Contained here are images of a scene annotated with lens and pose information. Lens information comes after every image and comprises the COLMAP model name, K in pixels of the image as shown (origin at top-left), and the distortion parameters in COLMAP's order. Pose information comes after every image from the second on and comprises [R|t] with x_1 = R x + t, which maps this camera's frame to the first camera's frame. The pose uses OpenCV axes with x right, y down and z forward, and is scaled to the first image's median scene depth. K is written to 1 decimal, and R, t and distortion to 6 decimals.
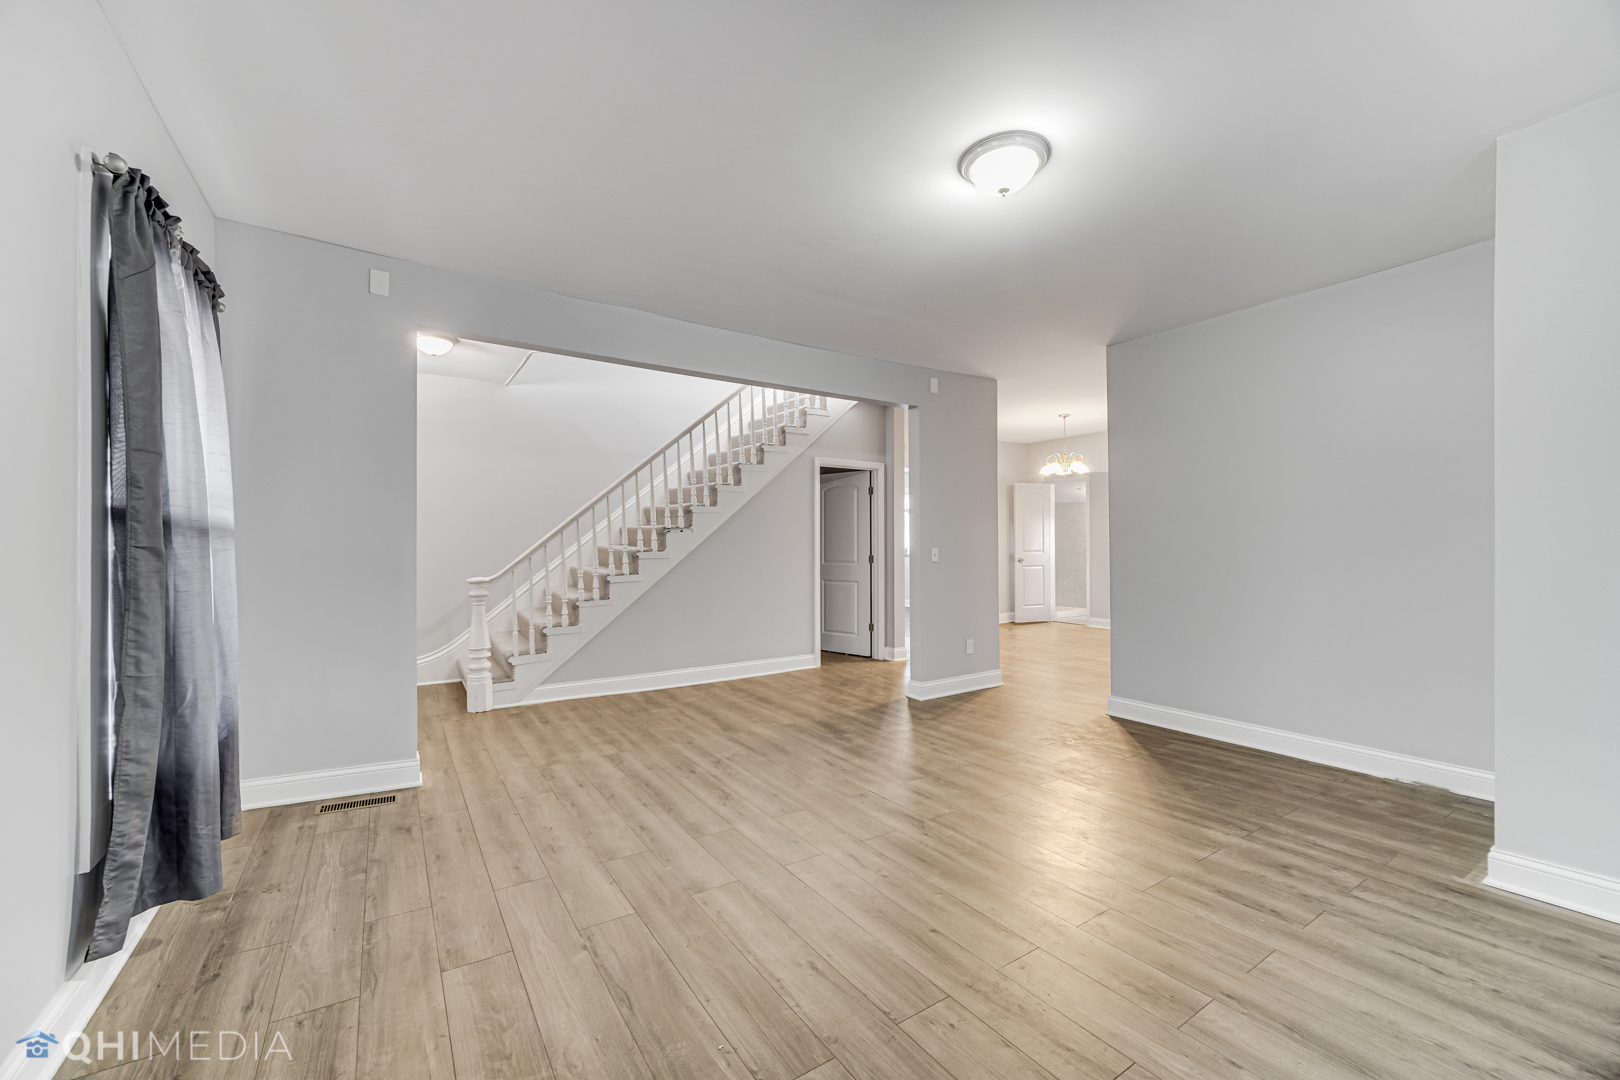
lens RADIAL K [[641.4, 0, 802.0], [0, 641.4, 540.0], [0, 0, 1]] dist [-0.001501, -0.000231]
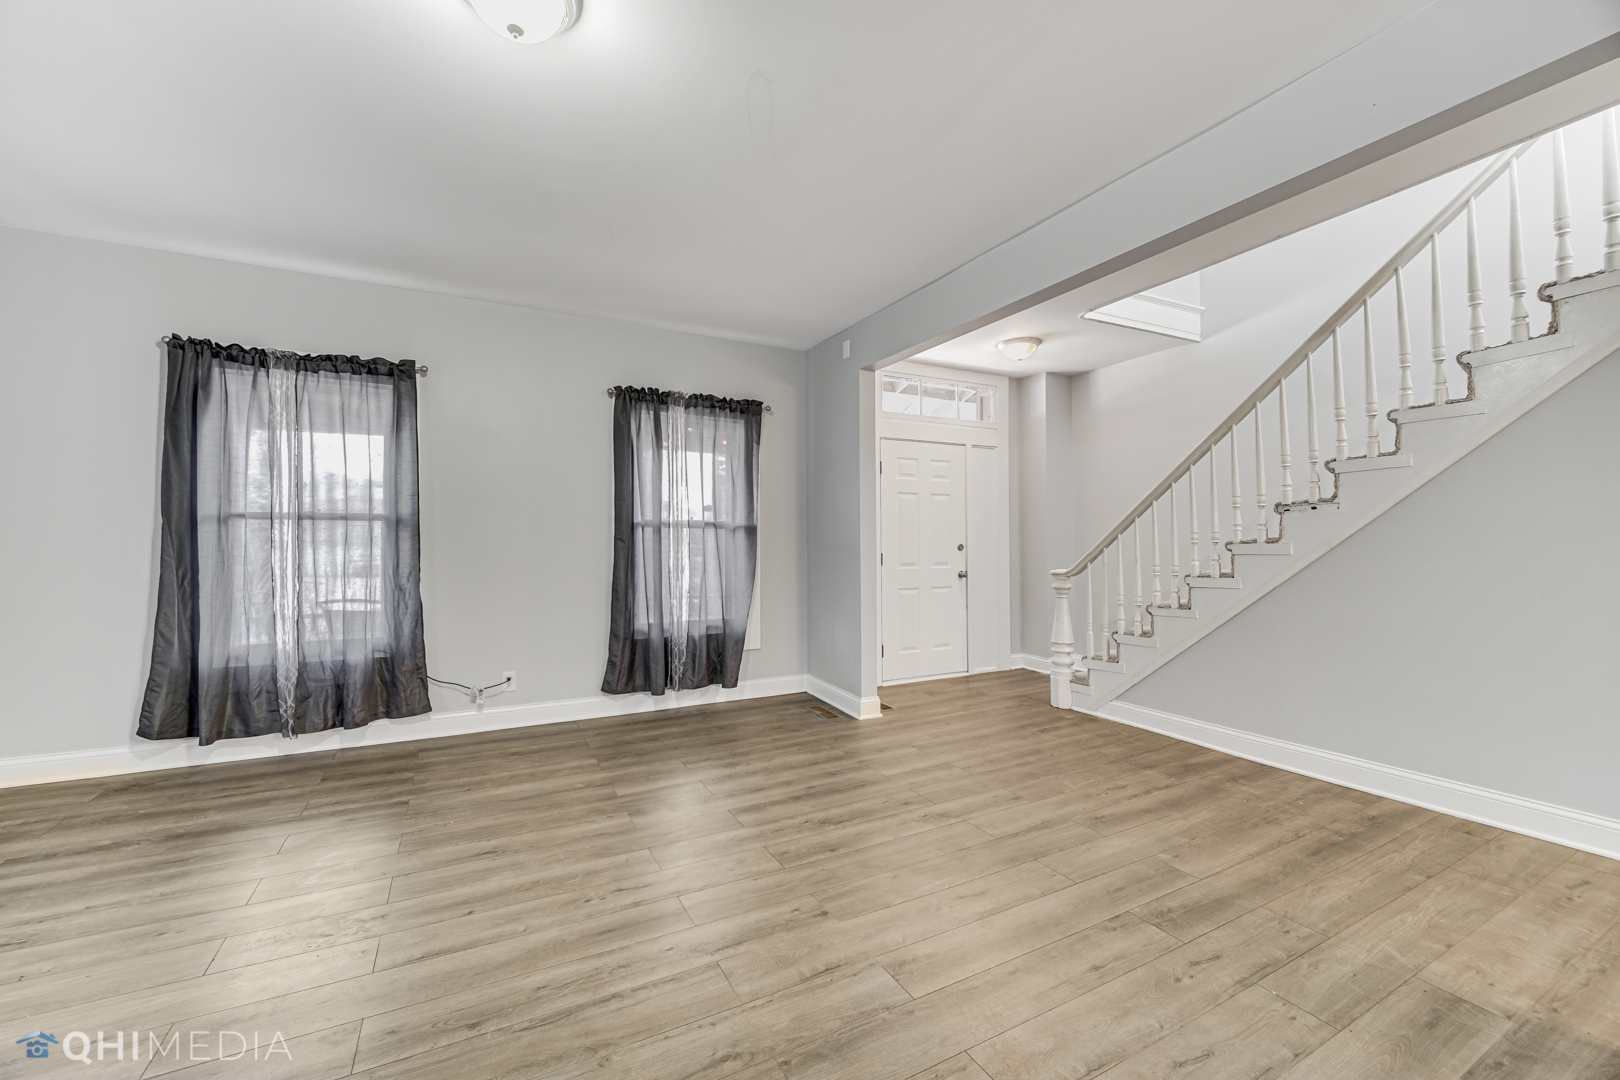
lens RADIAL K [[648.0, 0, 808.6], [0, 648.0, 538.4], [0, 0, 1]] dist [-0.002654, -0.000155]
pose [[-0.095514, -0.006822, -0.995405, 0.609378], [0.011733, 0.999899, -0.007978, 0.017539], [0.995359, -0.012441, -0.095424, 0.849436]]
